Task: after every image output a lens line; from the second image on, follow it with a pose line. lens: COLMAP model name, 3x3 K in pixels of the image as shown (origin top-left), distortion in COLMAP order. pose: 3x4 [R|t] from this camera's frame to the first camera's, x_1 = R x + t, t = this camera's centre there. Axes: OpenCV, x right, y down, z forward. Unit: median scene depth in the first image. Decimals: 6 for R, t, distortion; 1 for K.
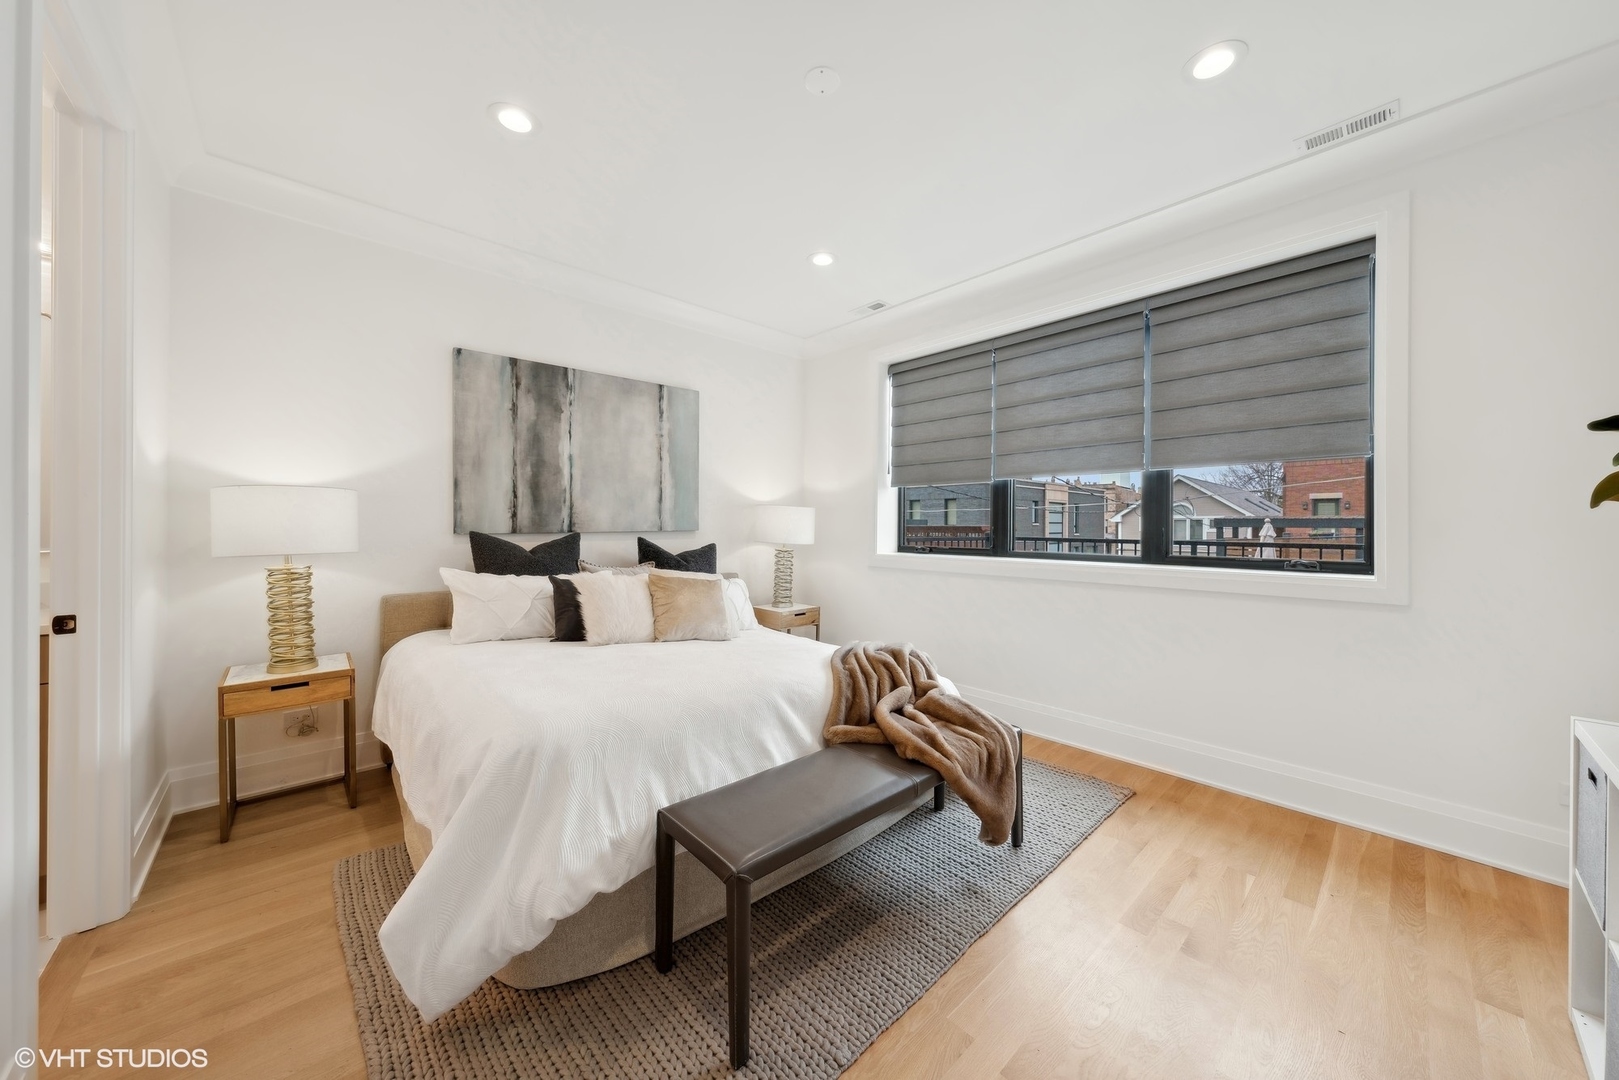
lens RADIAL K [[546.1, 0, 811.8], [0, 546.1, 527.1], [0, 0, 1]] dist [-0.001259, 0.000351]
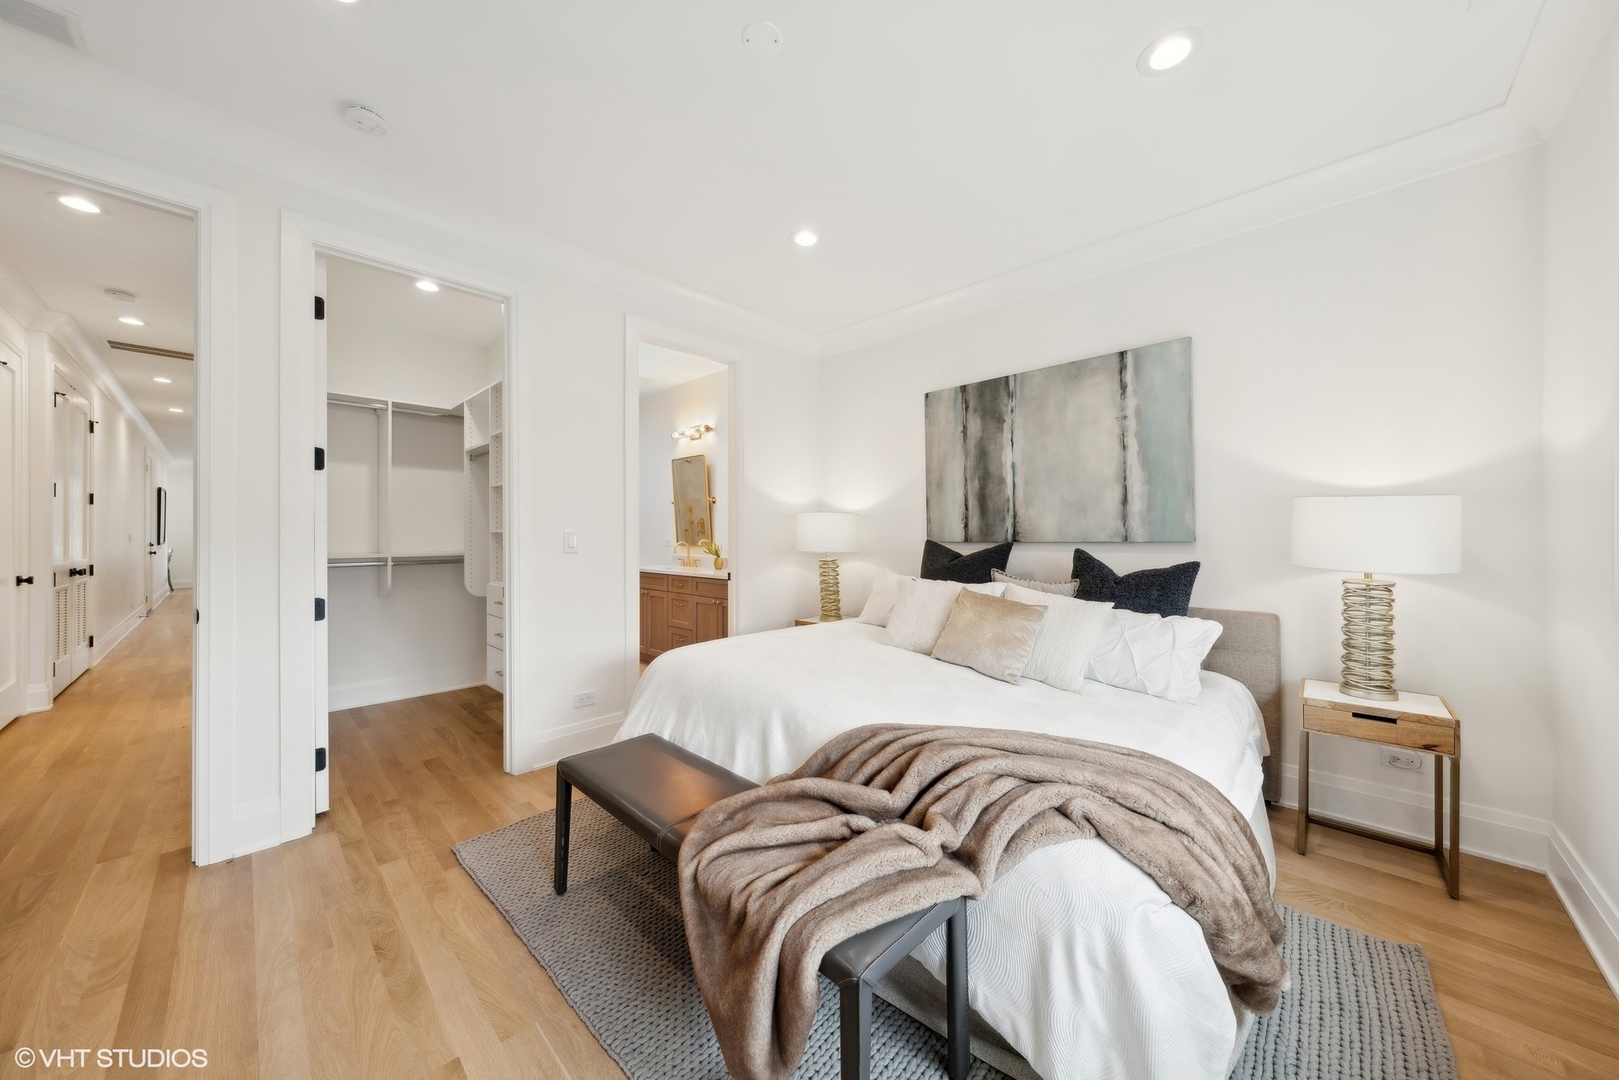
lens RADIAL K [[546.1, 0, 806.9], [0, 546.1, 534.1], [0, 0, 1]] dist [-0.001259, 0.000351]
pose [[0.077691, -0.004571, -0.996967, 0.510778], [-0.003695, 0.999981, -0.004872, 0.001738], [0.996971, 0.004062, 0.077673, 0.559694]]
